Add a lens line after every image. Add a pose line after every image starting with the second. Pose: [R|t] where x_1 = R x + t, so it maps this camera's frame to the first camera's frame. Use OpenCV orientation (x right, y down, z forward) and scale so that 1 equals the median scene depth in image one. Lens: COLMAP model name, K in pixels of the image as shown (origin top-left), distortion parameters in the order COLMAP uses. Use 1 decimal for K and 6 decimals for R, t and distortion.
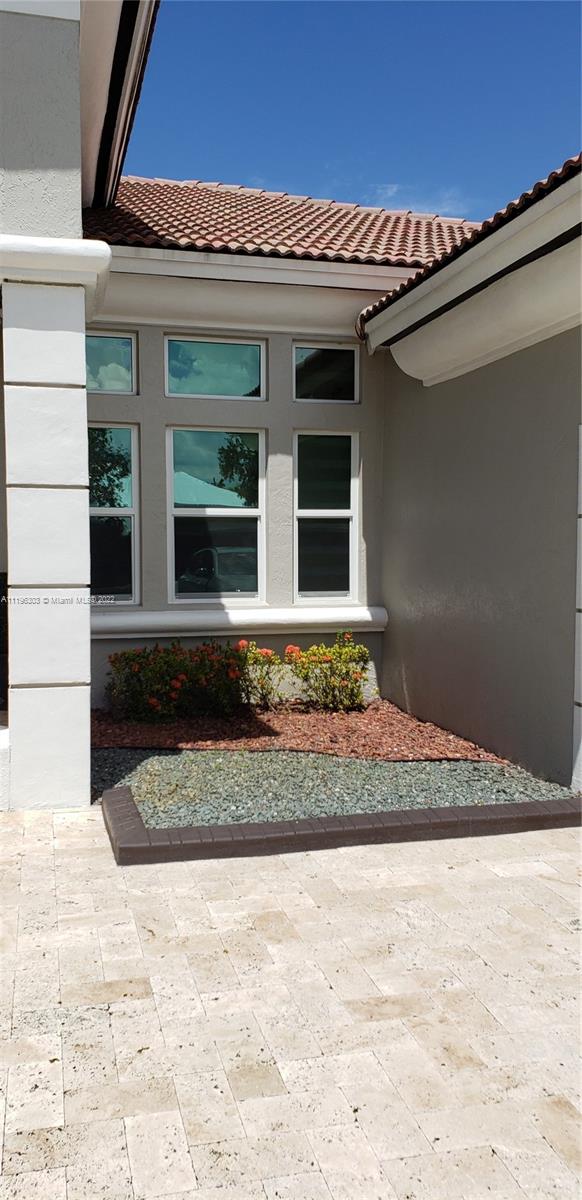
lens RADIAL K [[937.6, 0, 290.3], [0, 937.6, 592.7], [0, 0, 1]] dist [0.115033, -0.237571]
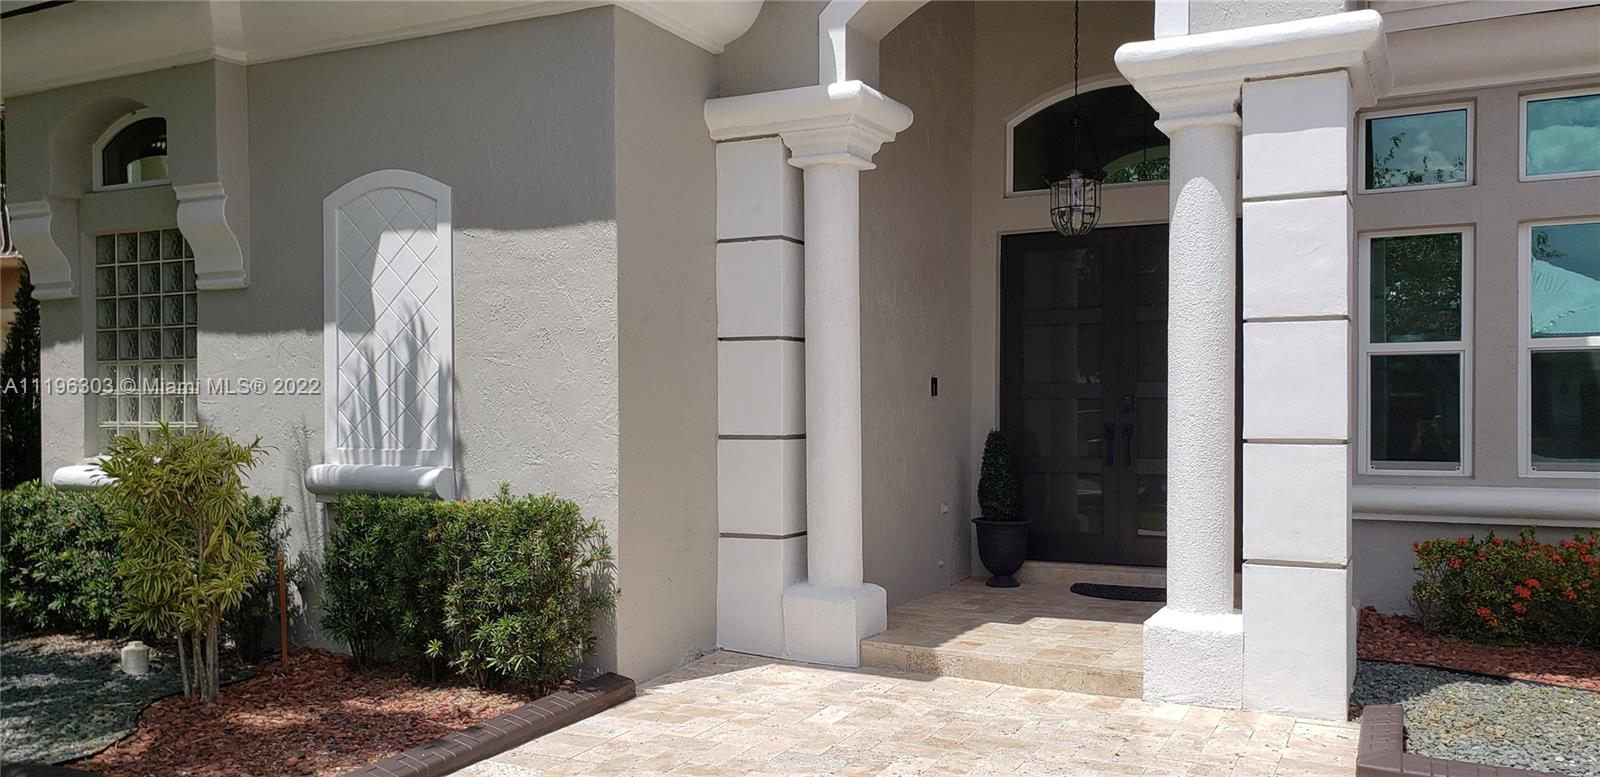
lens RADIAL K [[1250.1, 0, 806.7], [0, 1250.1, 415.2], [0, 0, 1]] dist [0.115033, -0.237571]
pose [[0.768577, -0.000701, -0.639757, 0.081443], [-0.024782, 0.999216, -0.030867, 0.010021], [0.639277, 0.039578, 0.767957, -0.072378]]
